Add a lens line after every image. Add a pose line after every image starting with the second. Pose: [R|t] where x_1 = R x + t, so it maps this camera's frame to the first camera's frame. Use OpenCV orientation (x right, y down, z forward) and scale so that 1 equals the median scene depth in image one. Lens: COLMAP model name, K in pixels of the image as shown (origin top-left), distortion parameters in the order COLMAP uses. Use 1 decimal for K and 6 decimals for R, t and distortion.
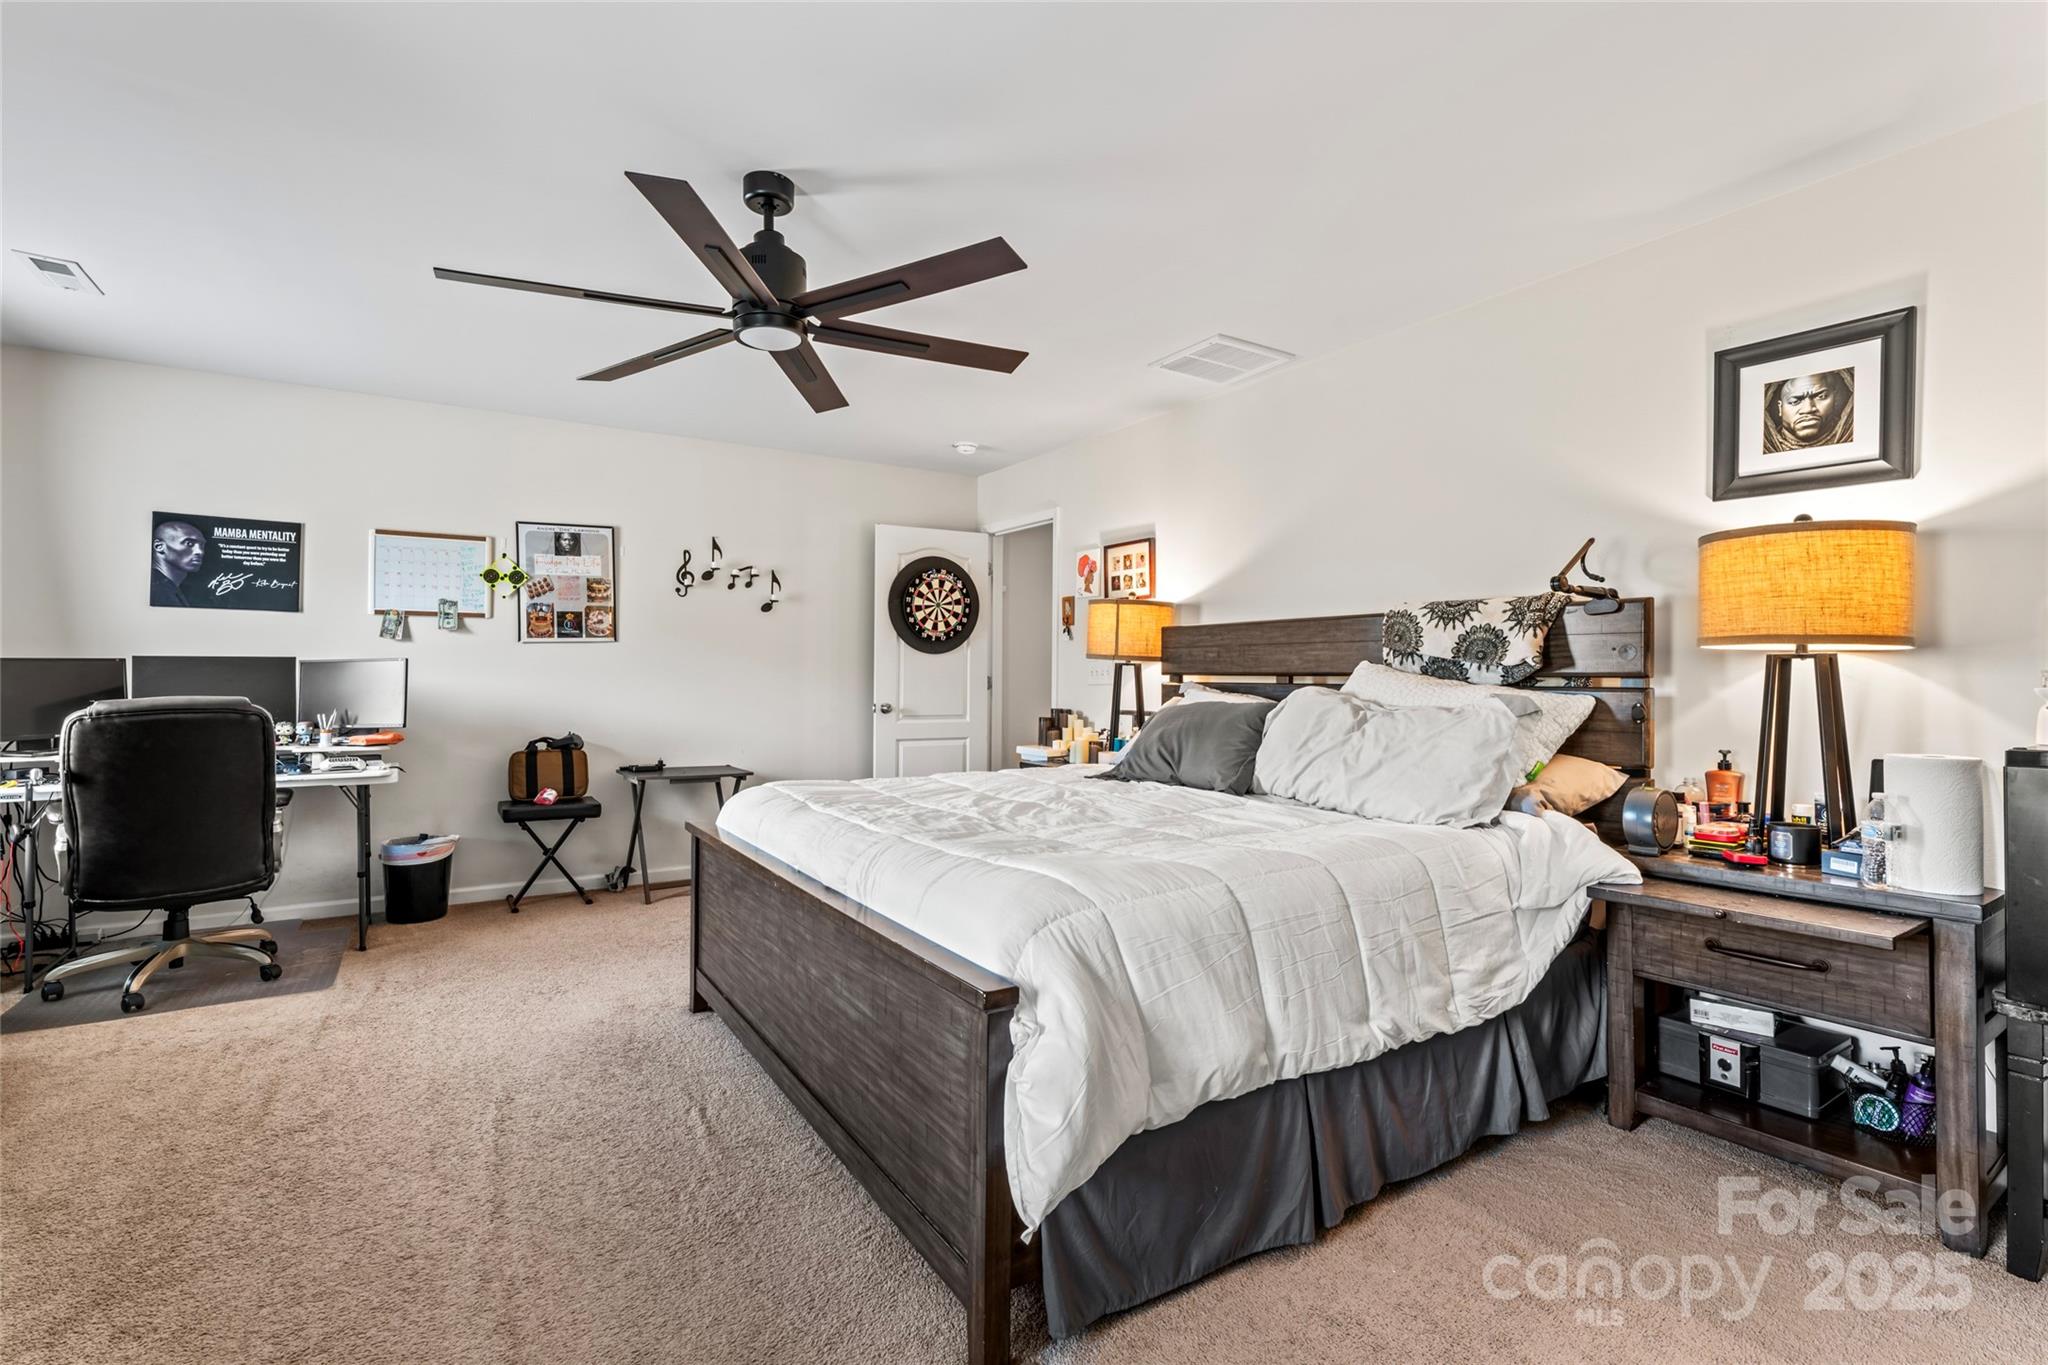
lens RADIAL K [[934.1, 0, 1015.2], [0, 934.1, 686.5], [0, 0, 1]] dist [-0.002855, -0.000244]
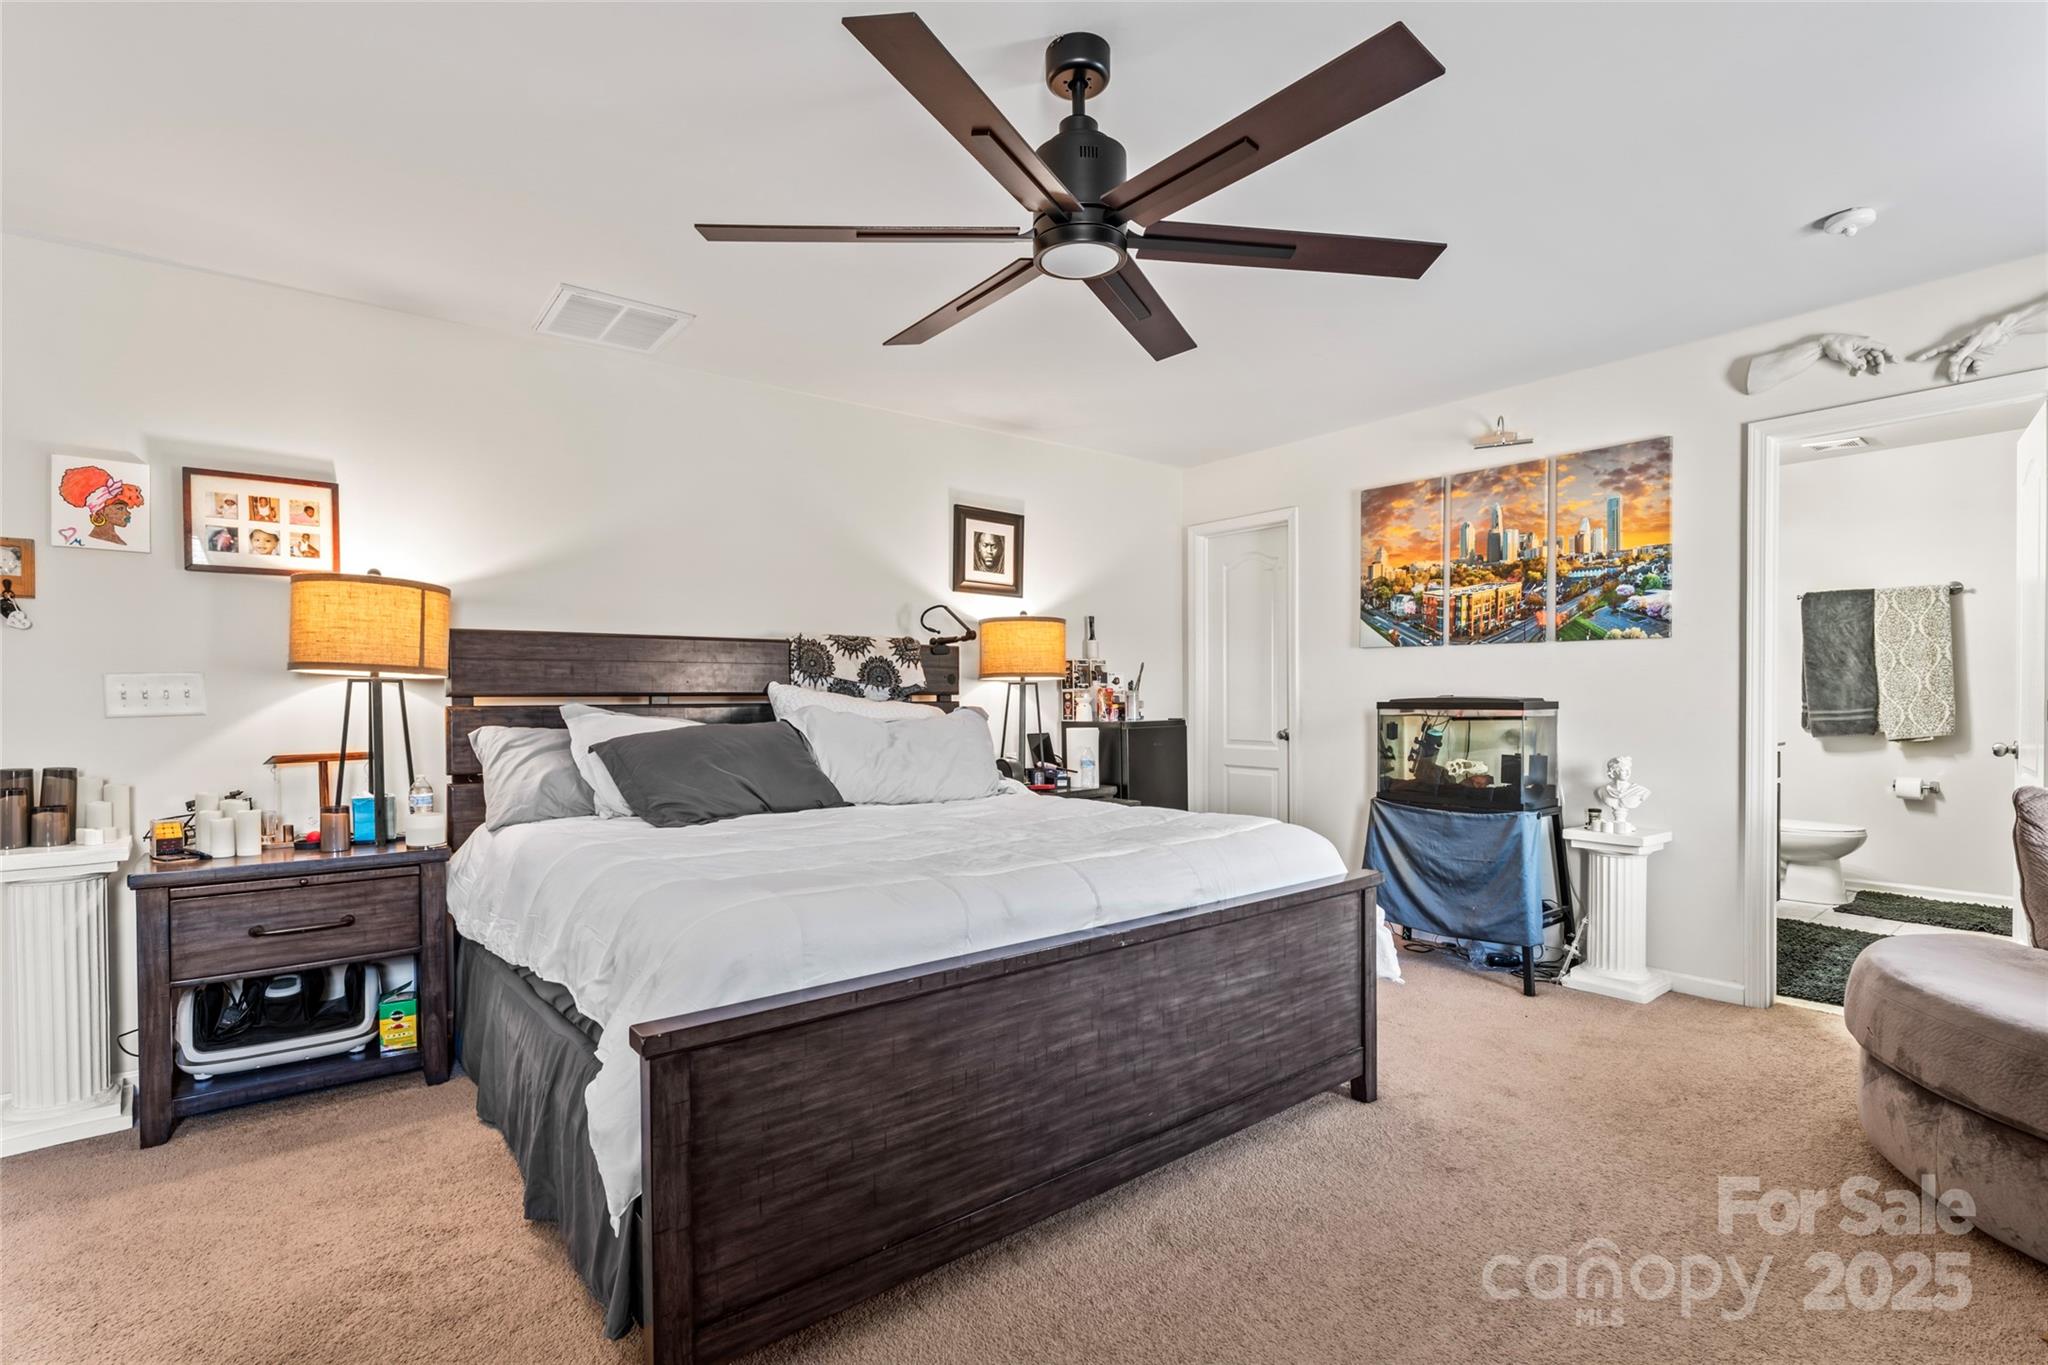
lens RADIAL K [[960.6, 0, 1018.9], [0, 960.6, 707.8], [0, 0, 1]] dist [0.004382, 0.000864]
pose [[-0.110638, -0.015770, 0.993736, -0.863086], [0.017569, 0.999687, 0.017821, -0.013254], [-0.993705, 0.019431, -0.110326, 0.924560]]
